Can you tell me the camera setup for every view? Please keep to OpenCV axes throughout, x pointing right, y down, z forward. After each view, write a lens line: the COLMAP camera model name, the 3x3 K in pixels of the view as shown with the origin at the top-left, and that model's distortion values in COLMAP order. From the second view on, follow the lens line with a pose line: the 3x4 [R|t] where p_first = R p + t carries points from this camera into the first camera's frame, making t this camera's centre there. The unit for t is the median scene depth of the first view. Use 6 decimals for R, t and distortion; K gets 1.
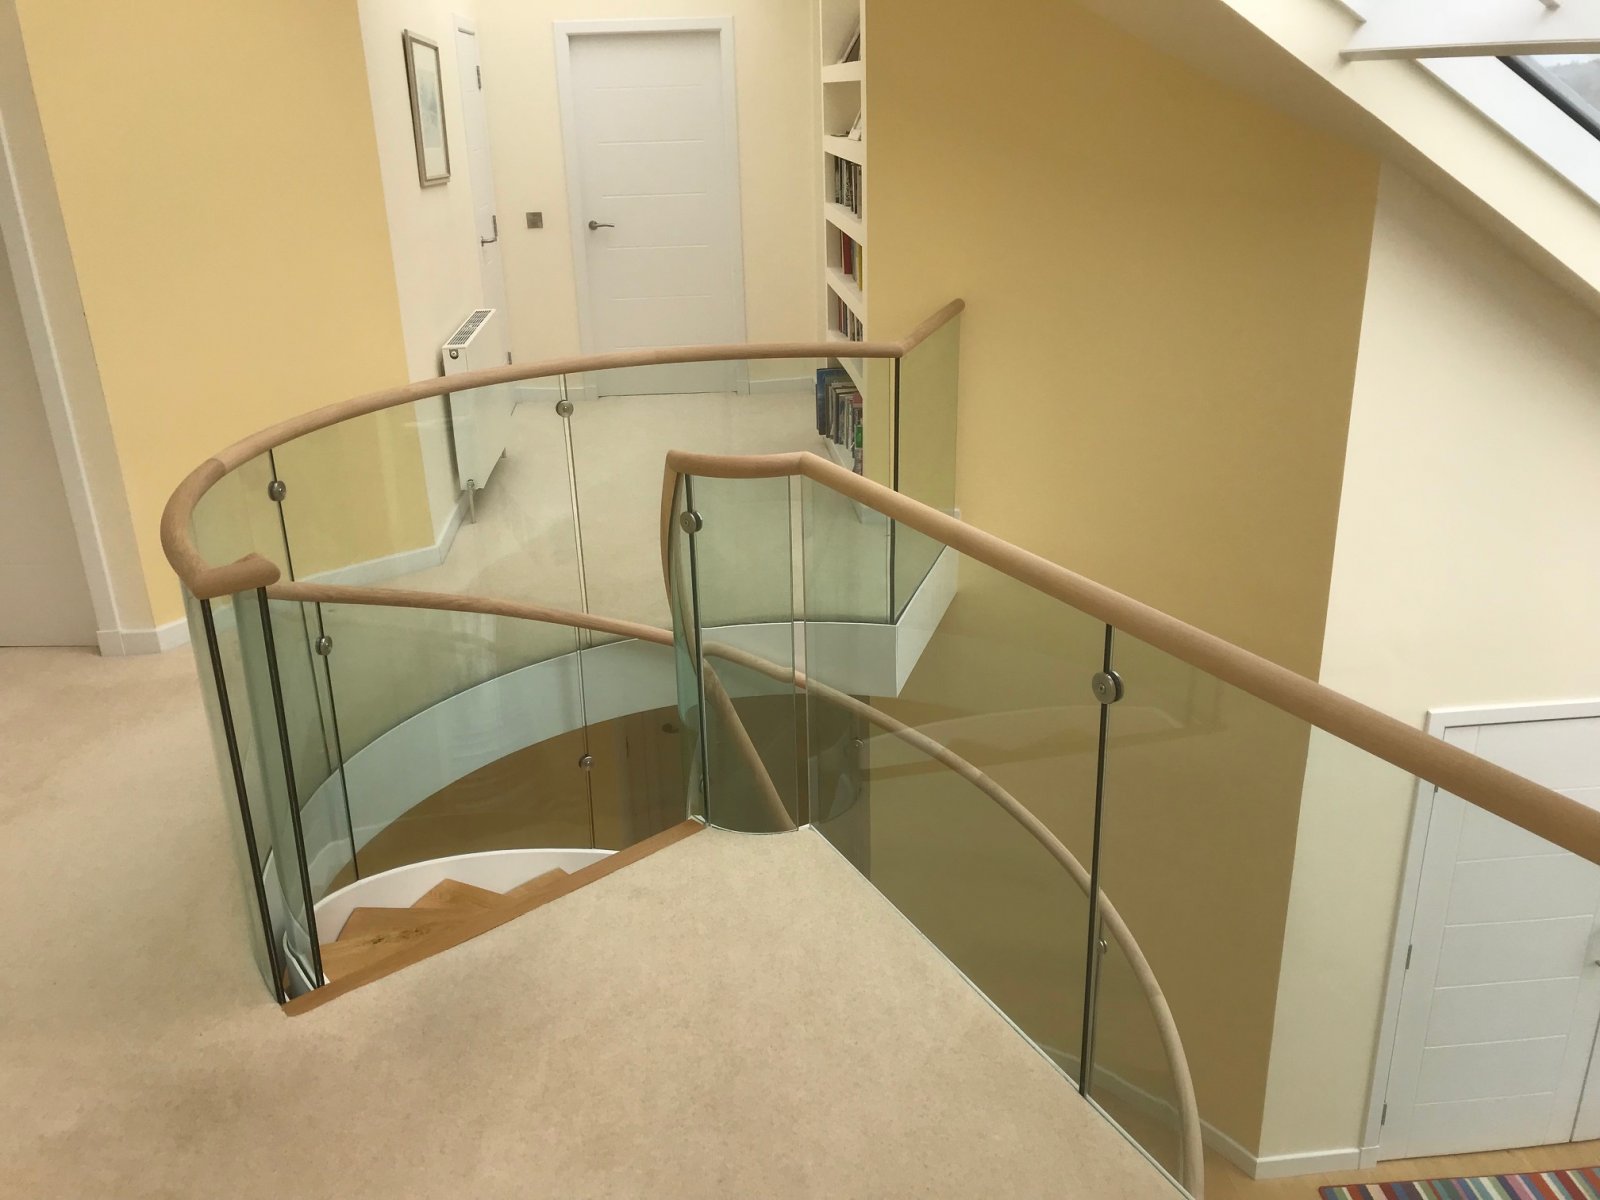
lens RADIAL K [[1319.8, 0, 839.2], [0, 1319.8, 617.5], [0, 0, 1]] dist [0.038336, 0.000196]
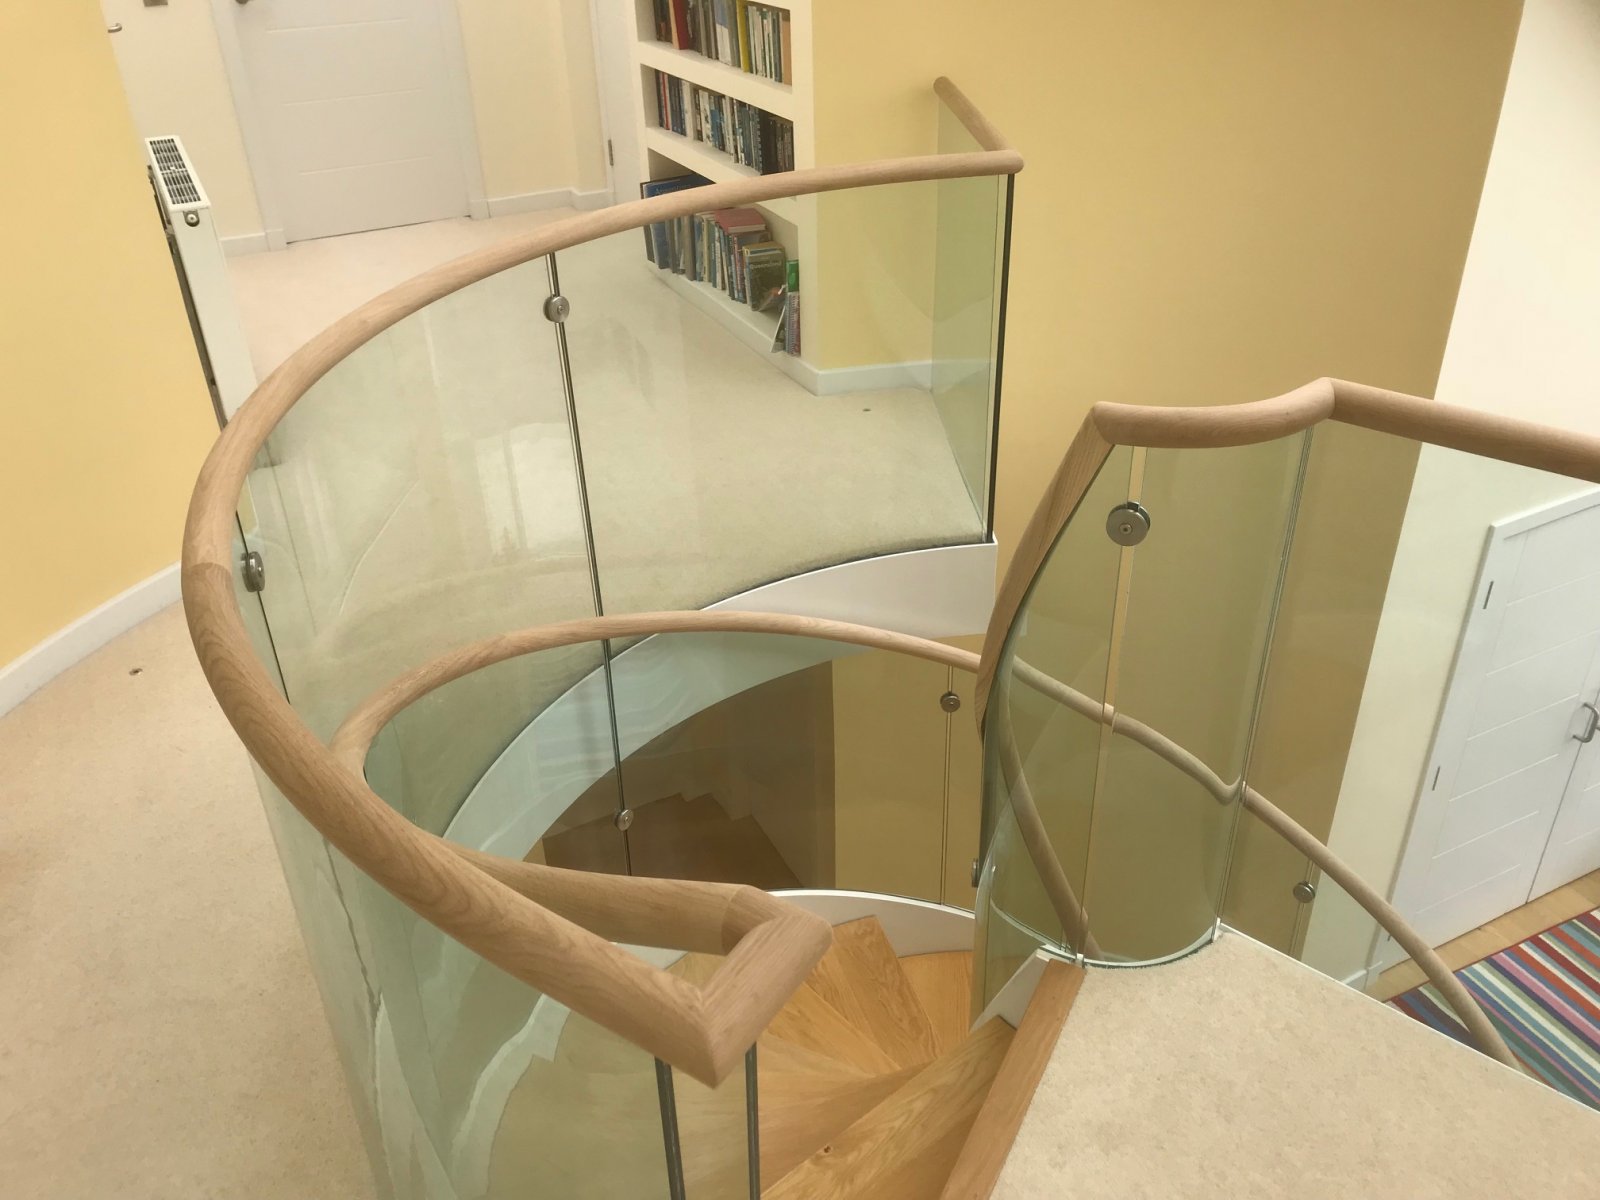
lens RADIAL K [[1313.9, 0, 800.0], [0, 1313.9, 600.0], [0, 0, 1]] dist [0.042400, -0.064652]
pose [[0.940443, -0.184126, 0.285770, -0.249655], [0.137271, 0.974721, 0.176281, -0.098264], [-0.311004, -0.126554, 0.941945, 0.301219]]
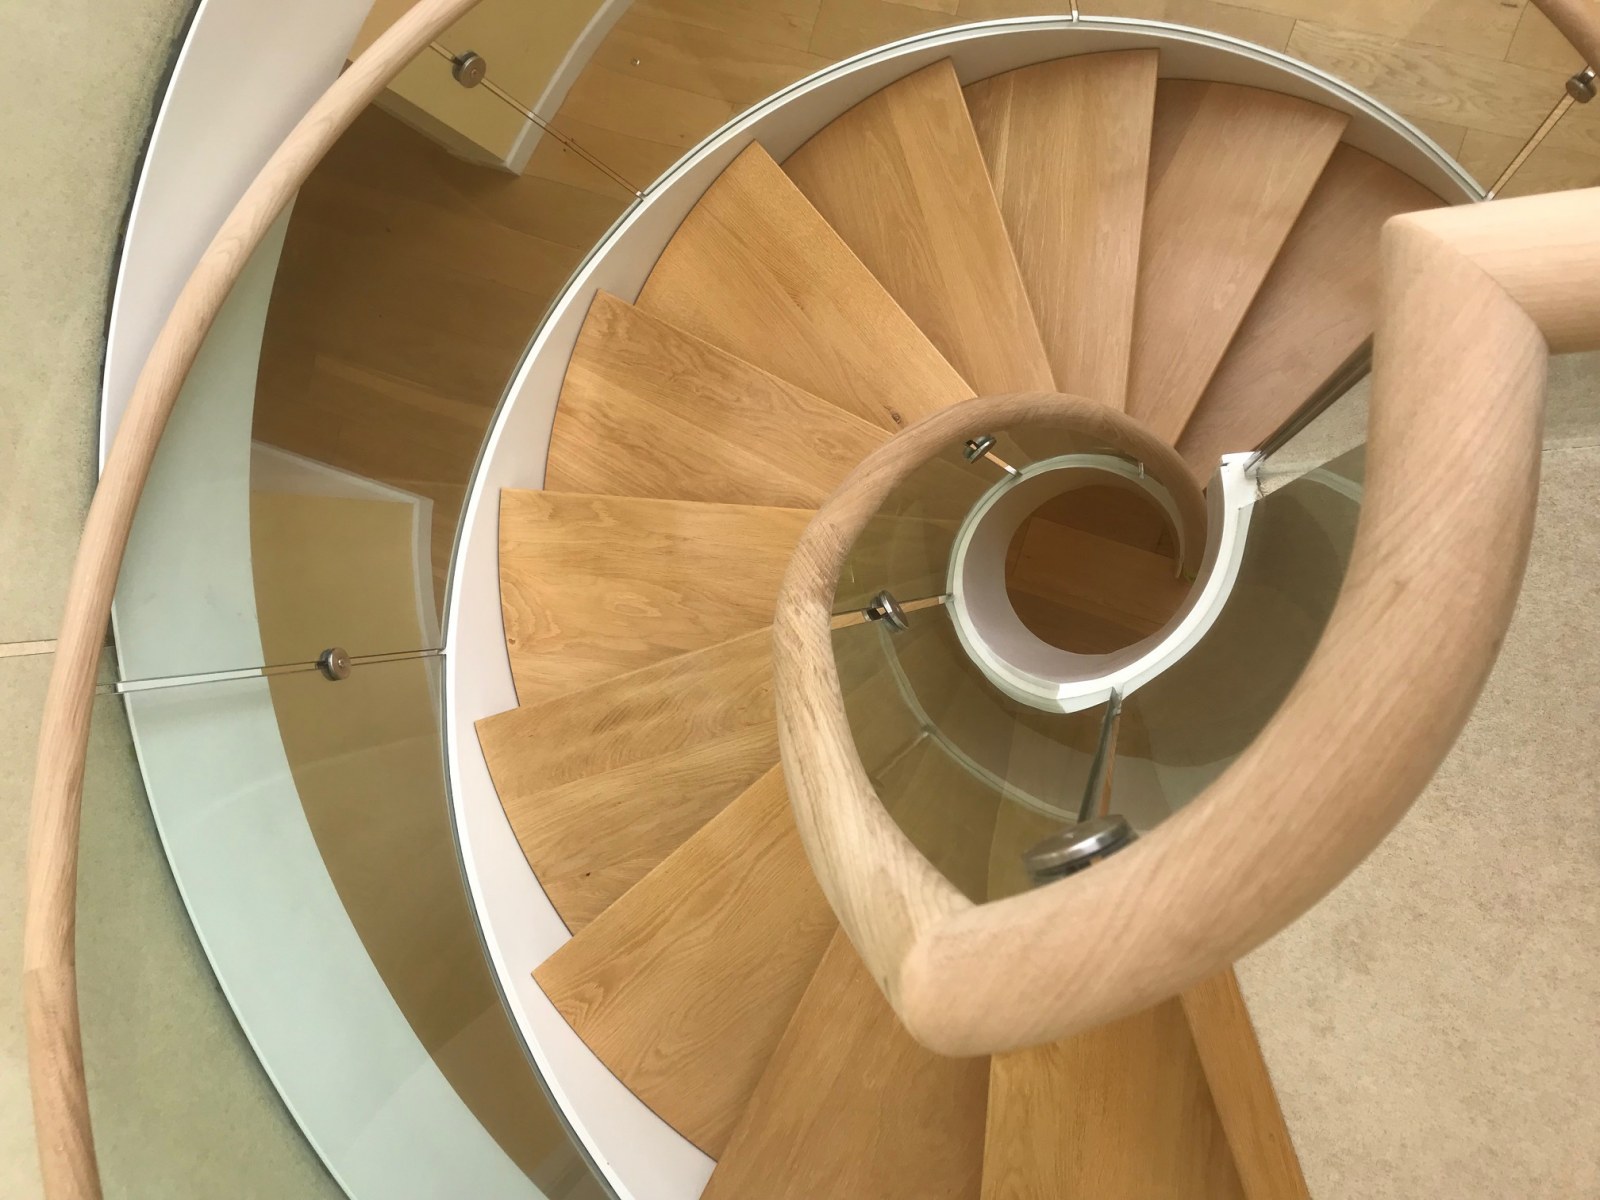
lens RADIAL K [[1275.4, 0, 800.0], [0, 1275.4, 600.0], [0, 0, 1]] dist [0.050060, -0.057119]
pose [[0.403935, -0.907005, -0.119074, -0.034969], [0.560098, 0.142298, 0.816113, -0.159575], [-0.723275, -0.396350, 0.565491, 0.573267]]
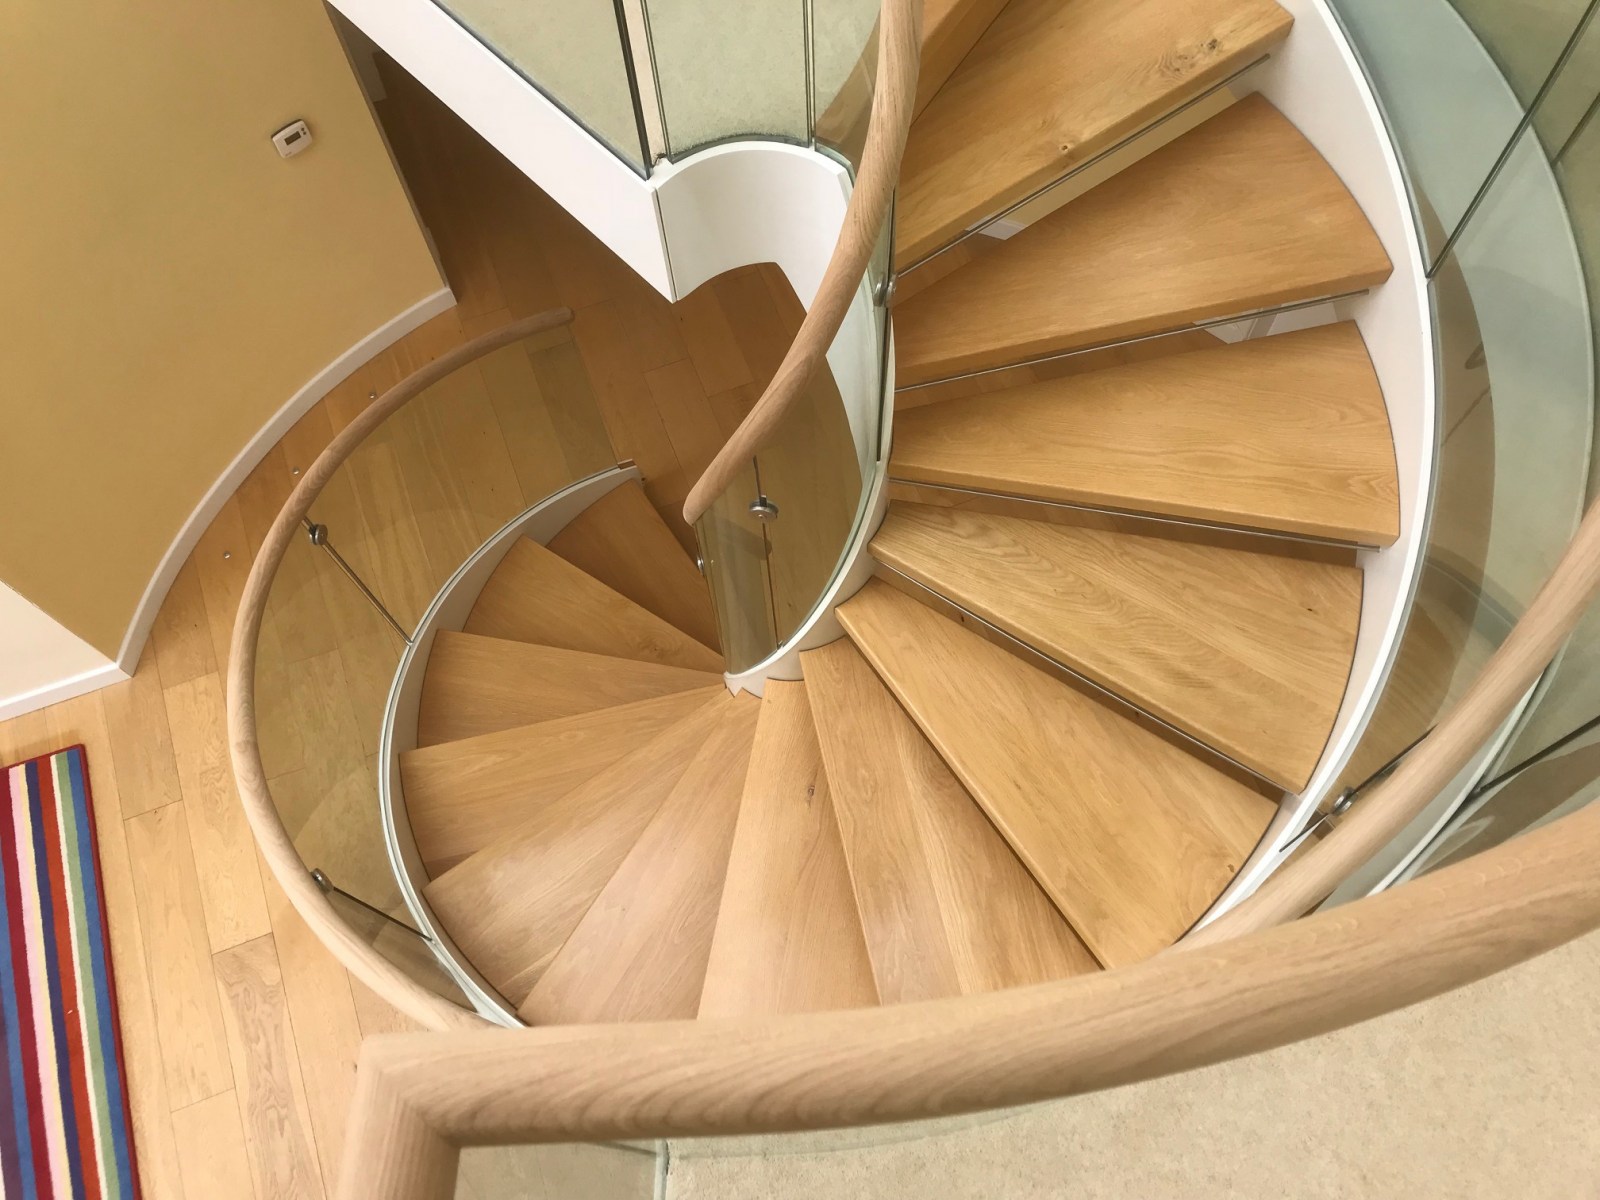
lens RADIAL K [[1313.9, 0, 800.0], [0, 1313.9, 600.0], [0, 0, 1]] dist [0.042400, -0.064652]
pose [[-0.968081, 0.242875, -0.061892, 0.010287], [-0.047041, 0.066481, 0.996678, -0.311936], [0.246183, 0.967777, -0.052934, 0.837910]]
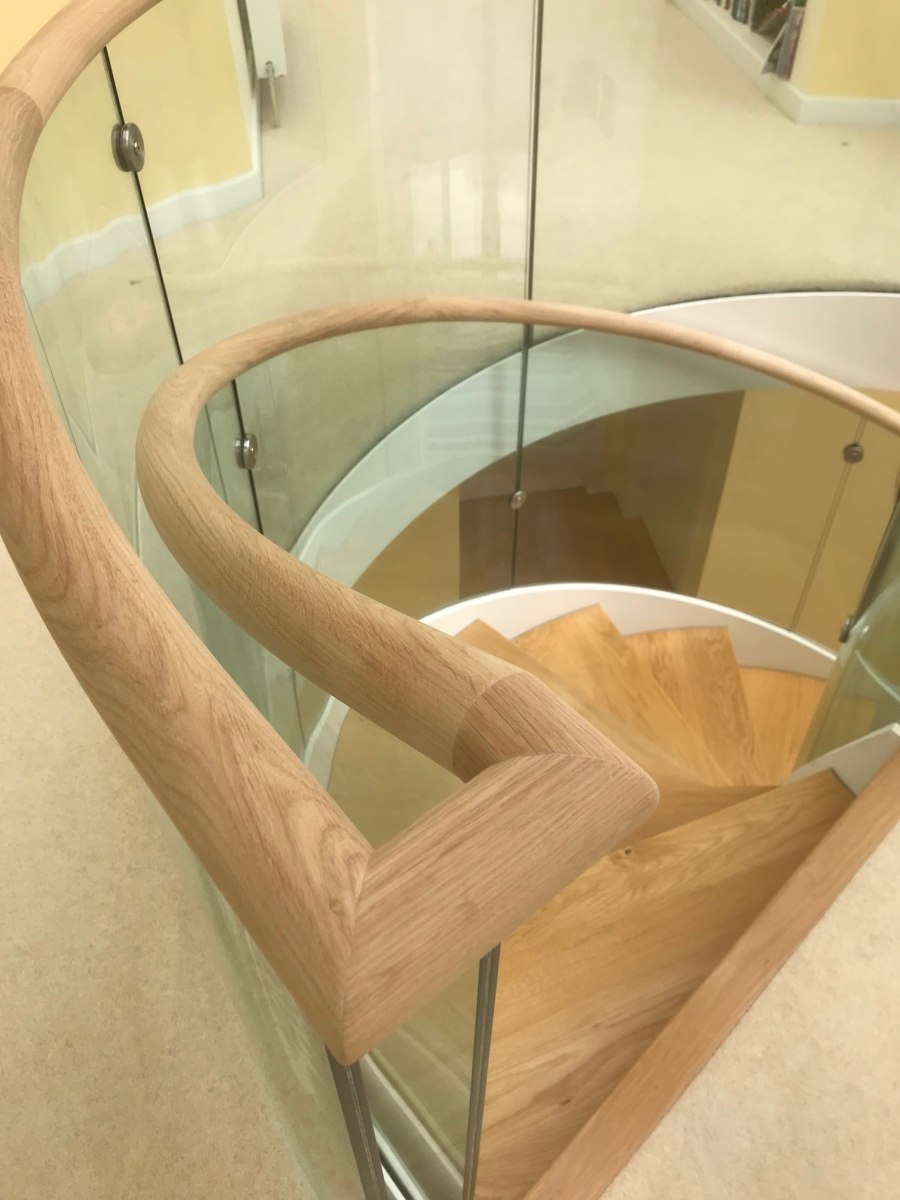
lens RADIAL K [[985.4, 0, 450.0], [0, 985.4, 600.0], [0, 0, 1]] dist [0.042400, -0.064652]
pose [[0.999454, -0.026430, 0.019852, -0.215920], [0.015985, 0.912126, 0.409599, -0.061304], [-0.028933, -0.409058, 0.912050, 0.413118]]
